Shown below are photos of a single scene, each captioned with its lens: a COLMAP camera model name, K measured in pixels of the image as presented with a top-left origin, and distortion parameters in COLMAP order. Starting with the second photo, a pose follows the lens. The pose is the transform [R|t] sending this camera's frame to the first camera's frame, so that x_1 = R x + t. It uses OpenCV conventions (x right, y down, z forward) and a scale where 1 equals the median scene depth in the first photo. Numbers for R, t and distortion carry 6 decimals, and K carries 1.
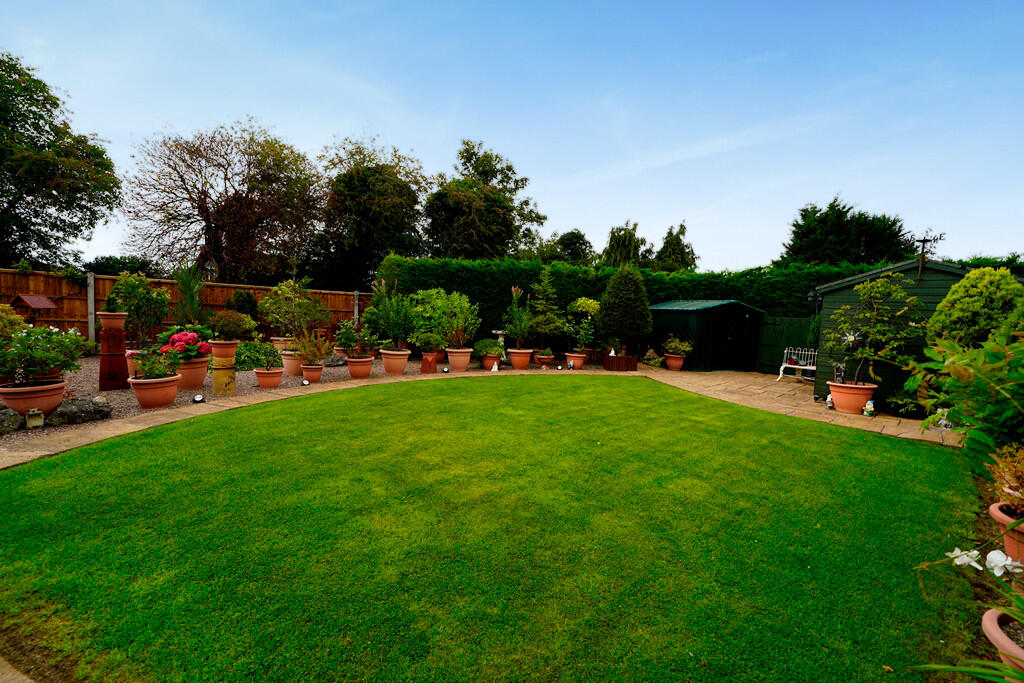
lens RADIAL K [[408.8, 0, 512.0], [0, 408.8, 341.5], [0, 0, 1]] dist [0.000172, 0.000163]
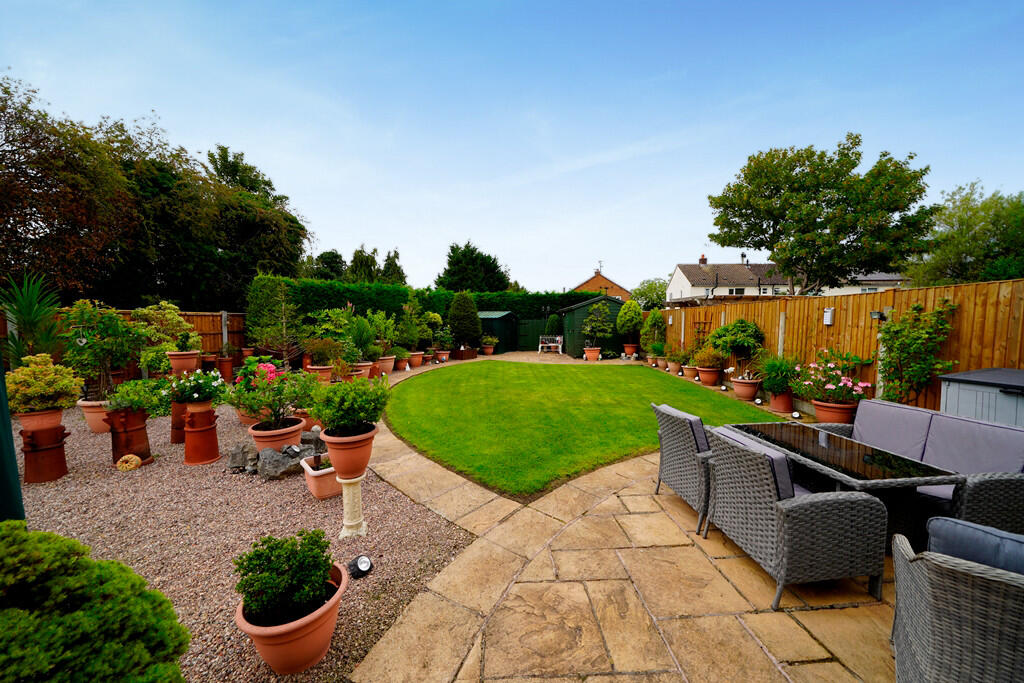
lens RADIAL K [[358.2, 0, 512.0], [0, 358.2, 341.5], [0, 0, 1]] dist [-0.020002, 0.000055]
pose [[0.657803, -0.086120, 0.748250, -0.322861], [0.089574, 0.995336, 0.035812, -0.014737], [-0.747845, 0.043466, 0.662449, -0.010972]]
